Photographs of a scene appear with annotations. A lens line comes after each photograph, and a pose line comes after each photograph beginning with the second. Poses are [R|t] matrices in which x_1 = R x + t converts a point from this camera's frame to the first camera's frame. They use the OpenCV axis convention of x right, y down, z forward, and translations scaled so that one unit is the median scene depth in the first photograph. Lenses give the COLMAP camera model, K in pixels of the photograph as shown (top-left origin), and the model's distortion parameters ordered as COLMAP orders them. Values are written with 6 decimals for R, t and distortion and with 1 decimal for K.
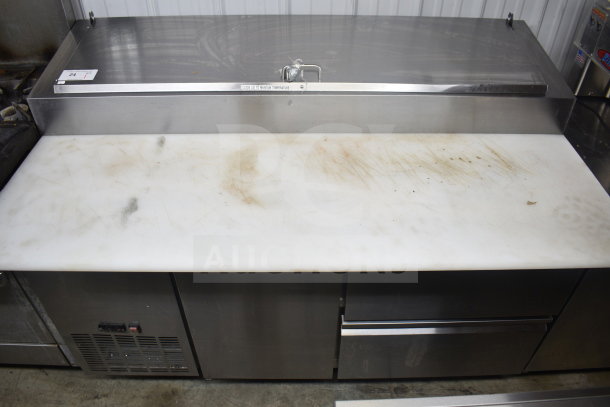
lens RADIAL K [[468.1, 0, 305.0], [0, 468.1, 203.5], [0, 0, 1]] dist [-0.002914, -0.101941]
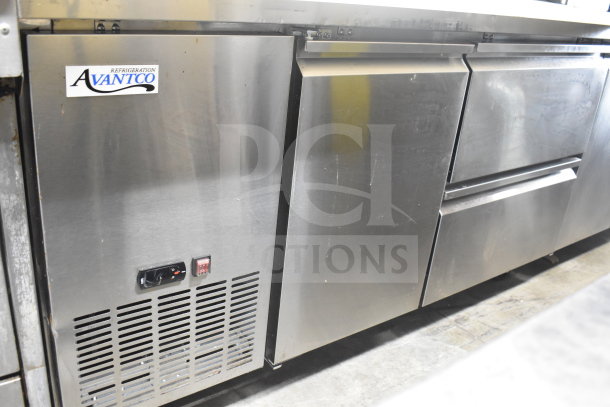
lens RADIAL K [[540.8, 0, 305.0], [0, 540.8, 203.5], [0, 0, 1]] dist [-0.040935, 0.003183]
pose [[0.812803, -0.158121, 0.560669, -0.601339], [0.303851, 0.936236, -0.176455, 0.340277], [-0.497017, 0.313783, 0.809020, 0.357982]]
